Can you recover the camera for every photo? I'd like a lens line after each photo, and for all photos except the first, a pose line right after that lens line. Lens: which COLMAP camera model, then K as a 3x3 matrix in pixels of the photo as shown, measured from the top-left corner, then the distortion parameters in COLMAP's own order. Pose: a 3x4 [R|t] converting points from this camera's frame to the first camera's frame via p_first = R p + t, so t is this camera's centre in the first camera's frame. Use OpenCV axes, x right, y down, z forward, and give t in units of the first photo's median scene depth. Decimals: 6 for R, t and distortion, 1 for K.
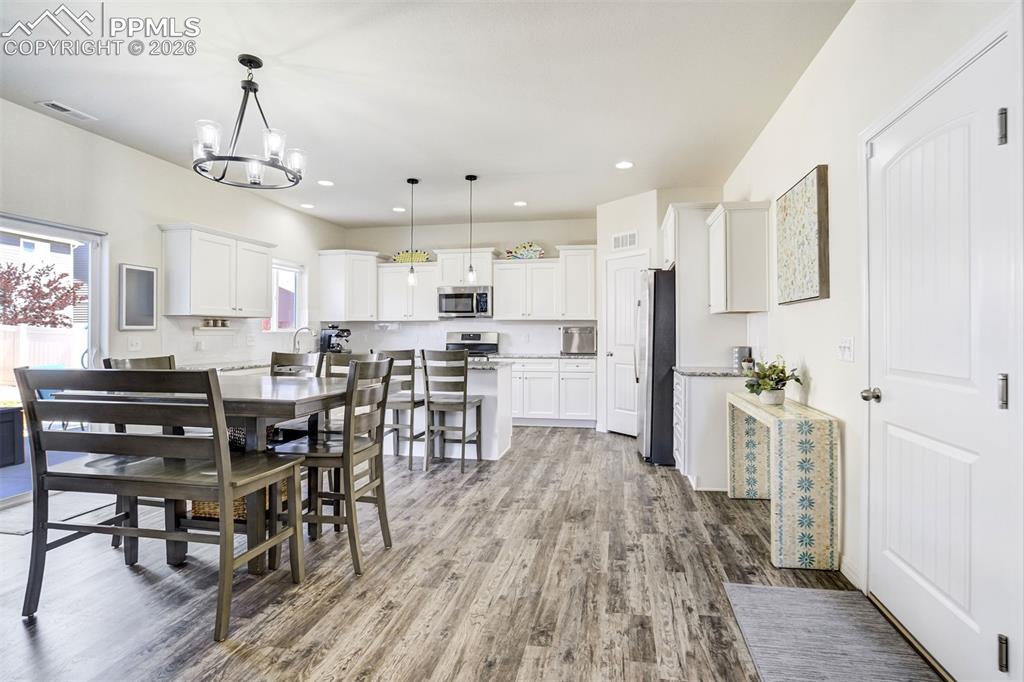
lens RADIAL K [[478.4, 0, 522.3], [0, 478.4, 339.4], [0, 0, 1]] dist [-0.017597, 0.001082]
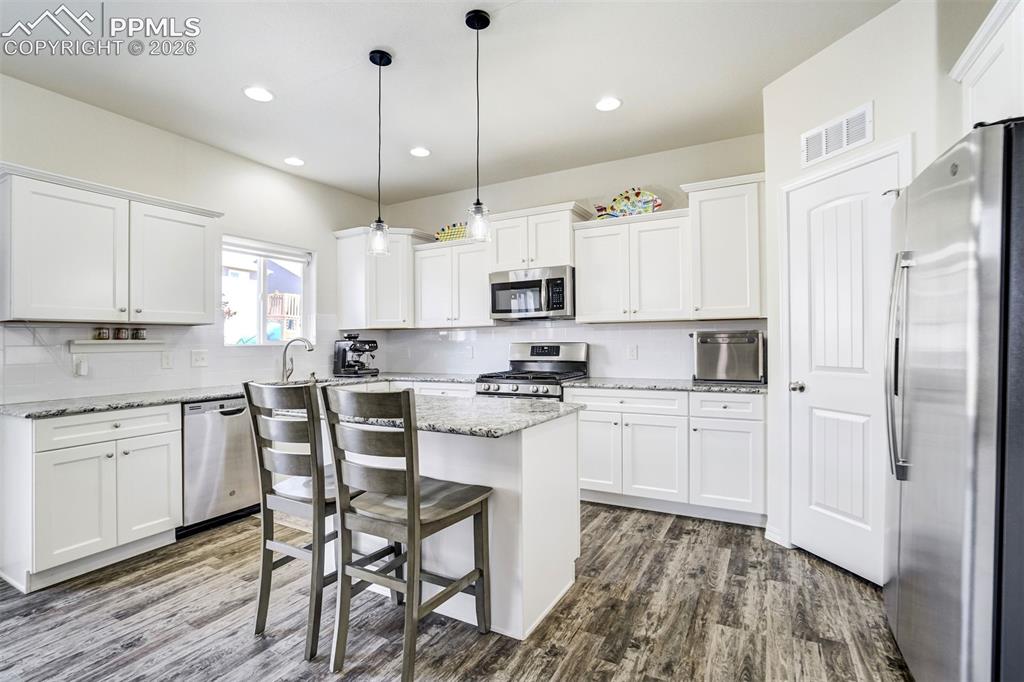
lens RADIAL K [[487.2, 0, 512.8], [0, 487.2, 348.4], [0, 0, 1]] dist [-0.020169, 0.000274]
pose [[0.954368, -0.007084, -0.298548, 0.048404], [0.006326, 0.999974, -0.003505, -0.005859], [0.298565, 0.001457, 0.954388, 0.393508]]
